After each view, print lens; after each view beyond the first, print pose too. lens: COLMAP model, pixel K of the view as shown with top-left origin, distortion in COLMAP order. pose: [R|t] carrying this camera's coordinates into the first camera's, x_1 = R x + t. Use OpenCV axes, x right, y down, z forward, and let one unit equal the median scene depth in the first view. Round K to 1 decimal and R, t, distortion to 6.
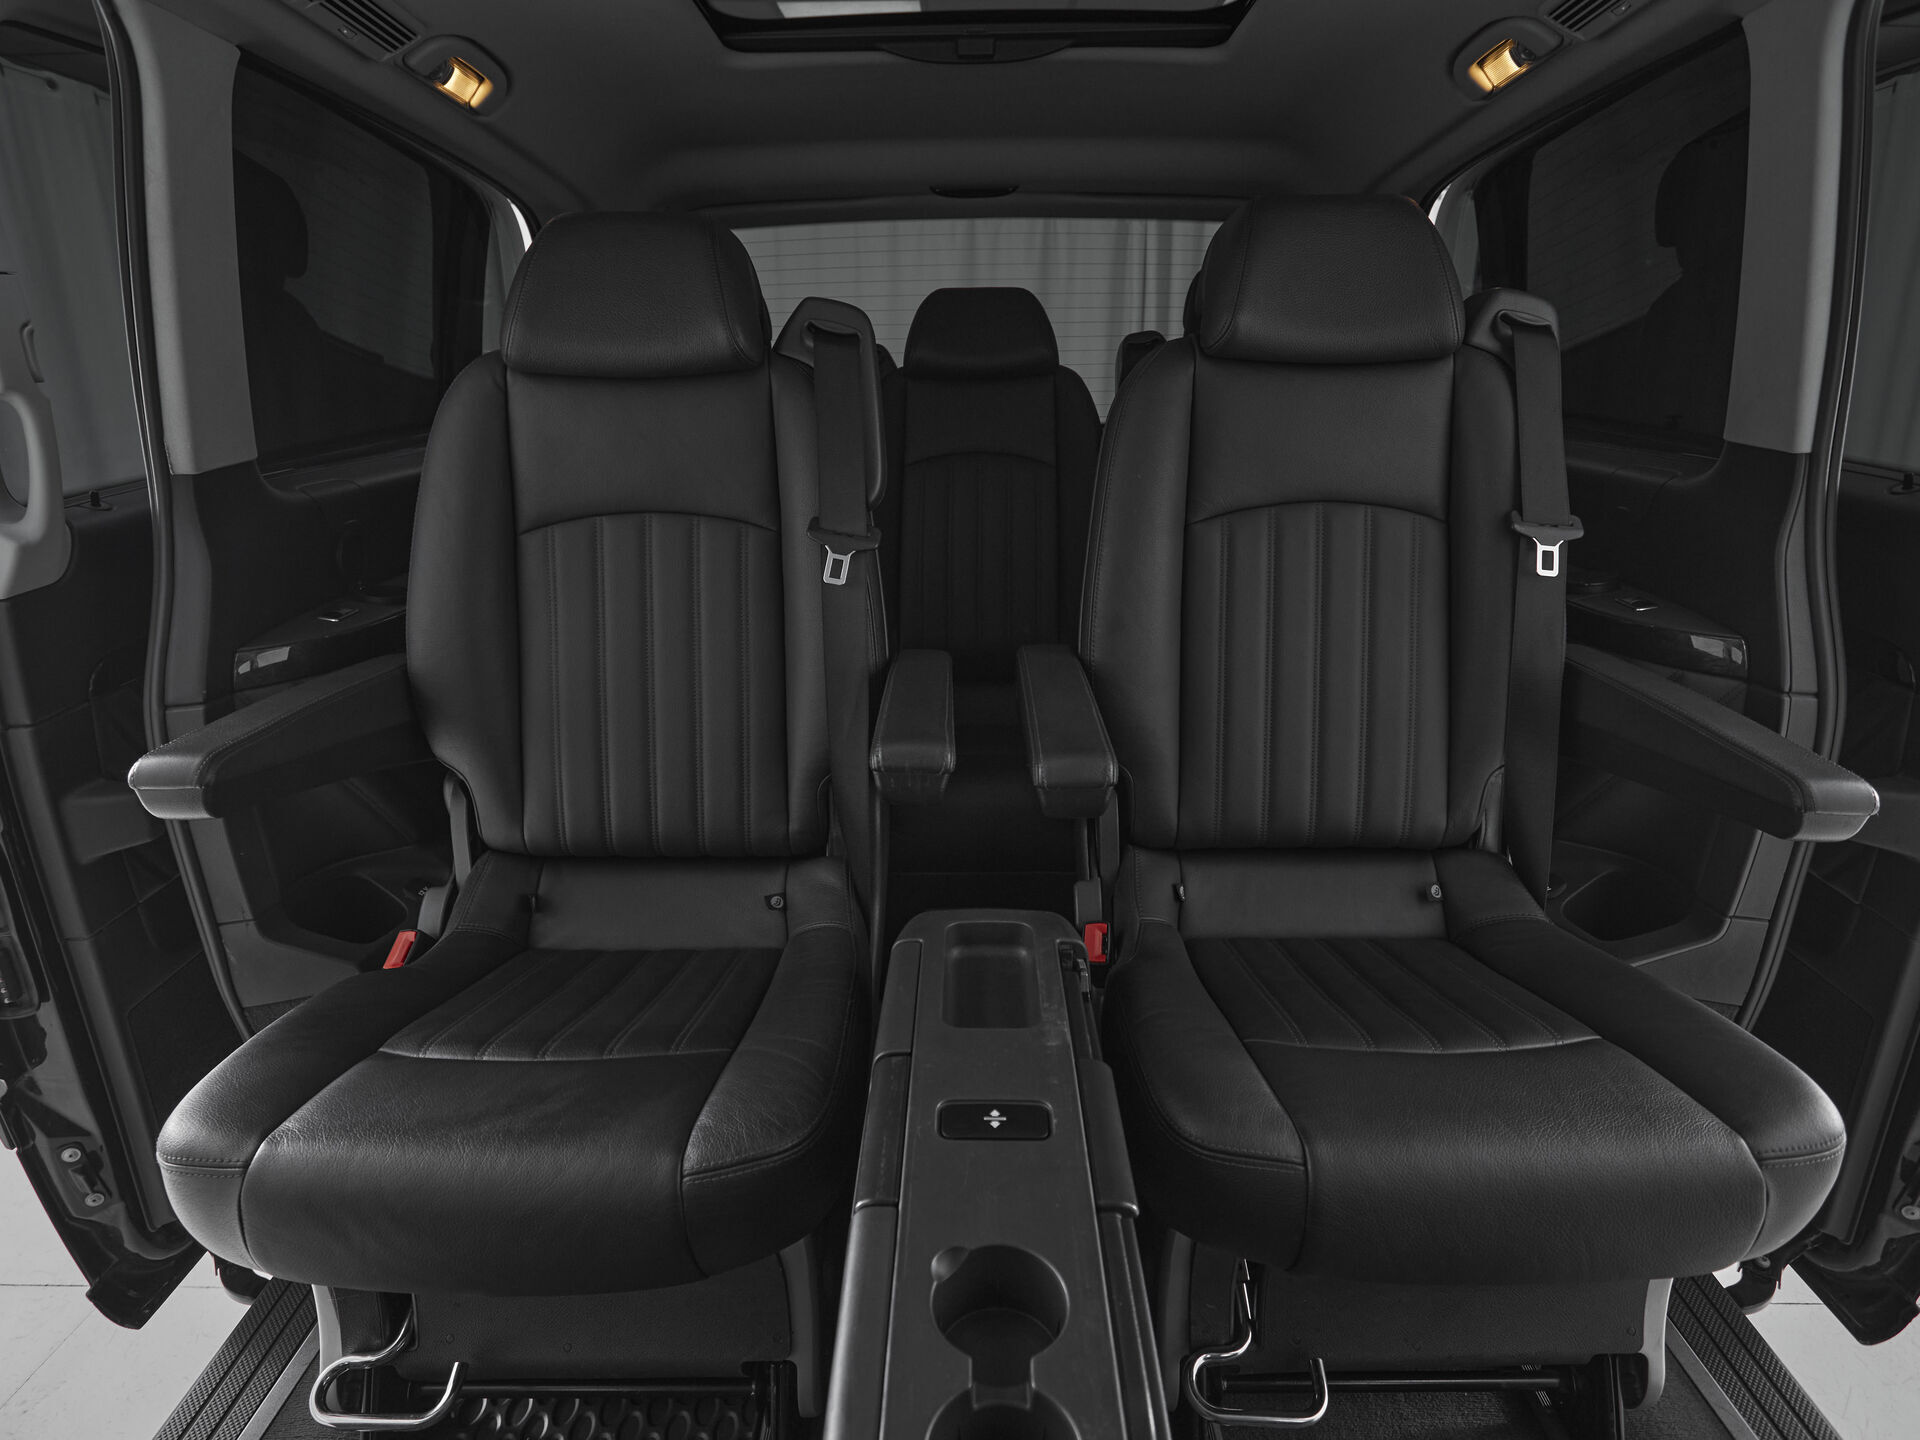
lens RADIAL K [[1218.4, 0, 960.0], [0, 1218.4, 720.0], [0, 0, 1]] dist [0.000525, -0.002218]
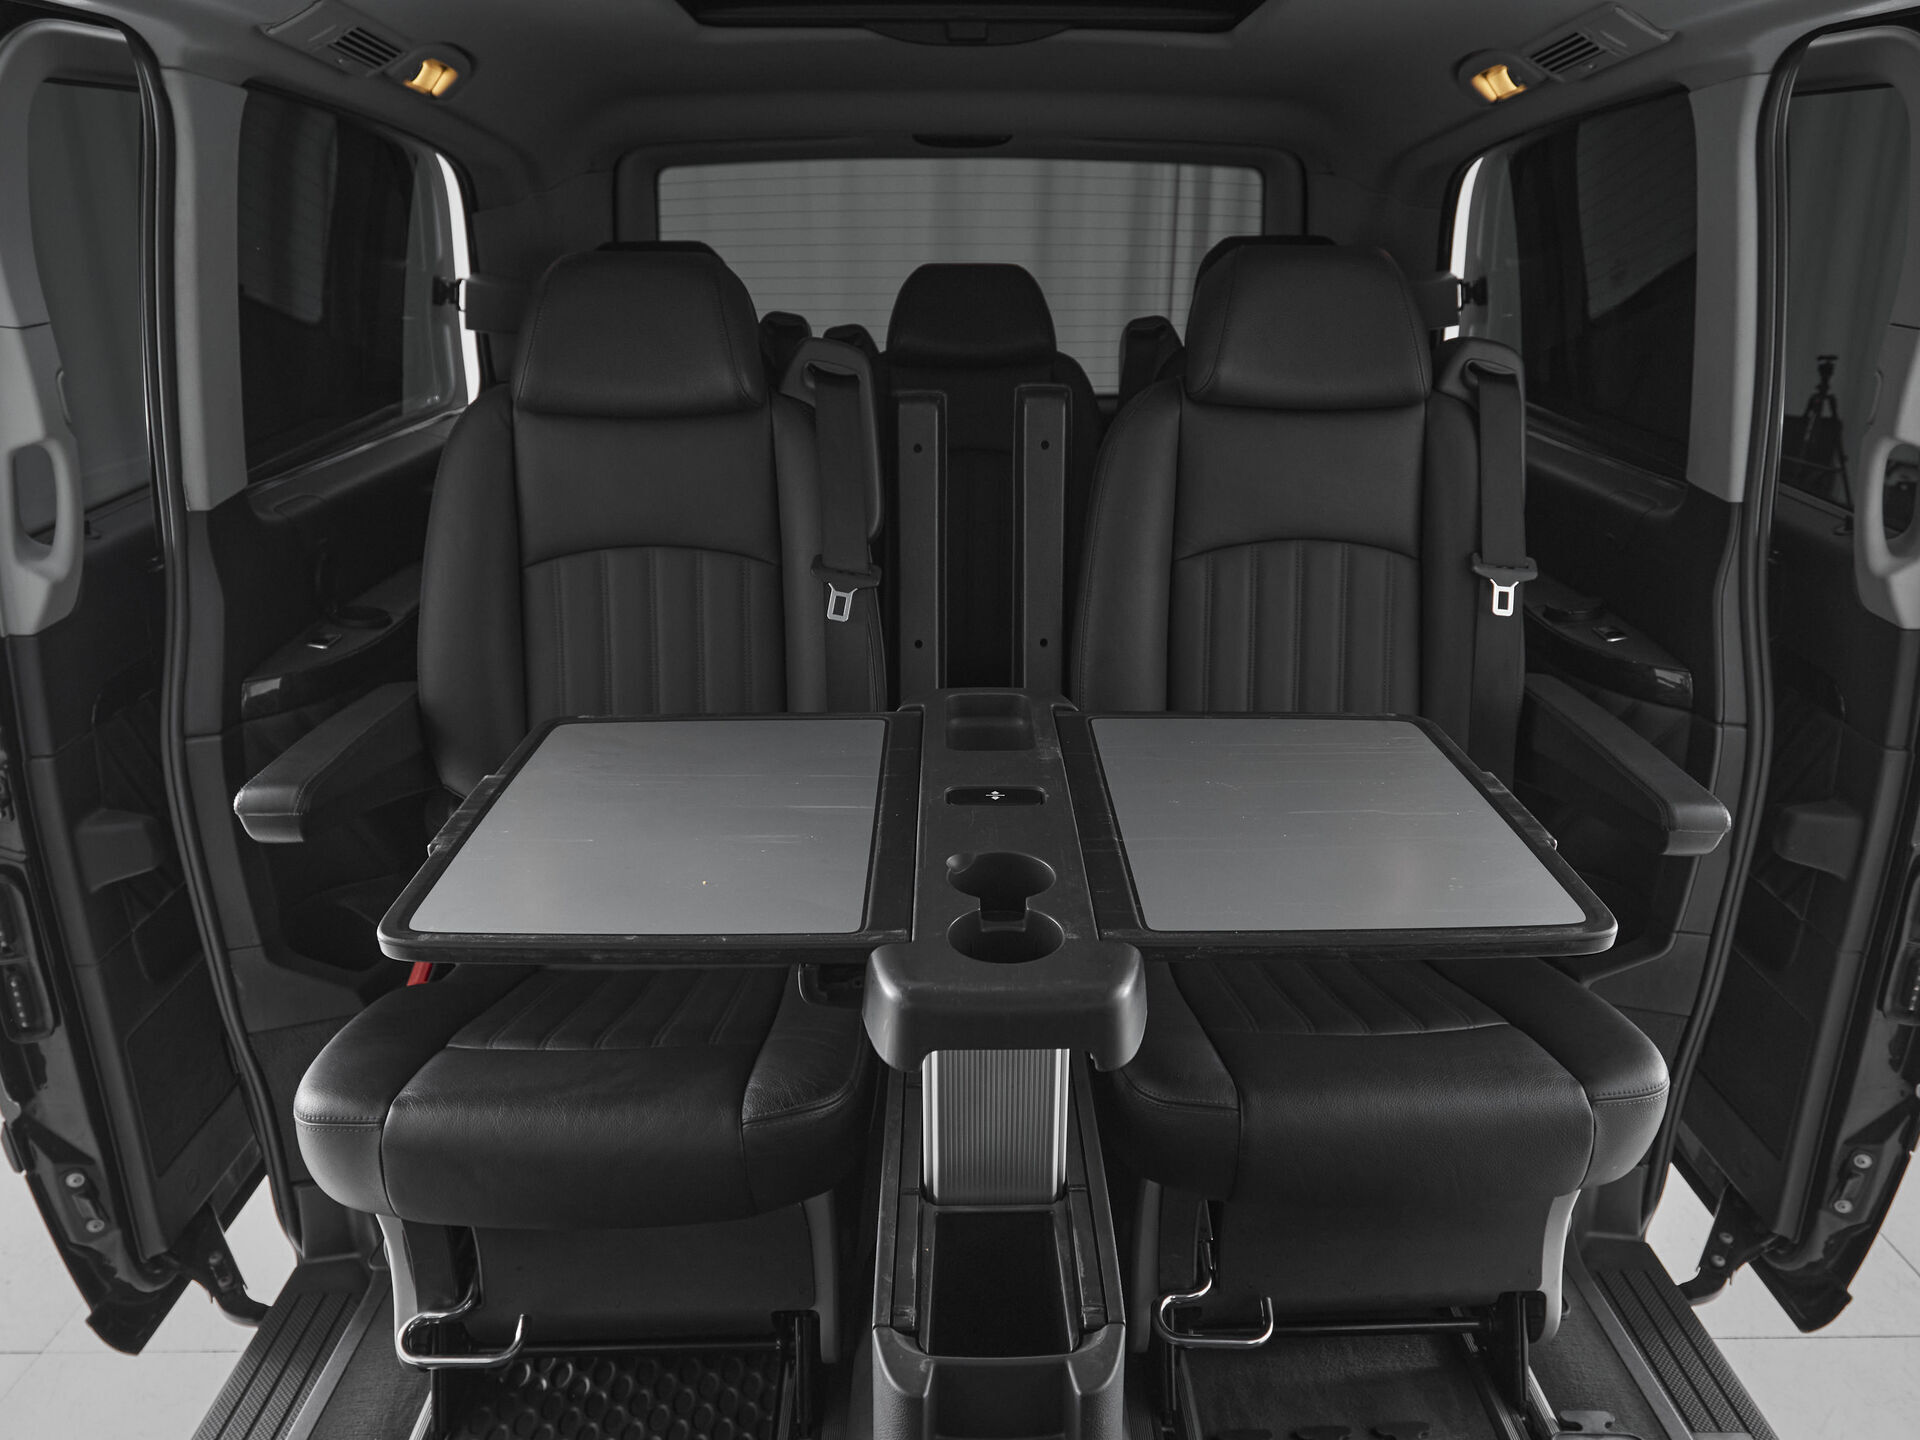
lens RADIAL K [[1481.2, 0, 1007.0], [0, 1481.2, 766.7], [0, 0, 1]] dist [0.051718, 0.002028]
pose [[0.999056, -0.001552, 0.043403, -0.012540], [0.000560, 0.999739, 0.022850, -0.014011], [-0.043427, -0.022805, 0.998796, -0.290757]]
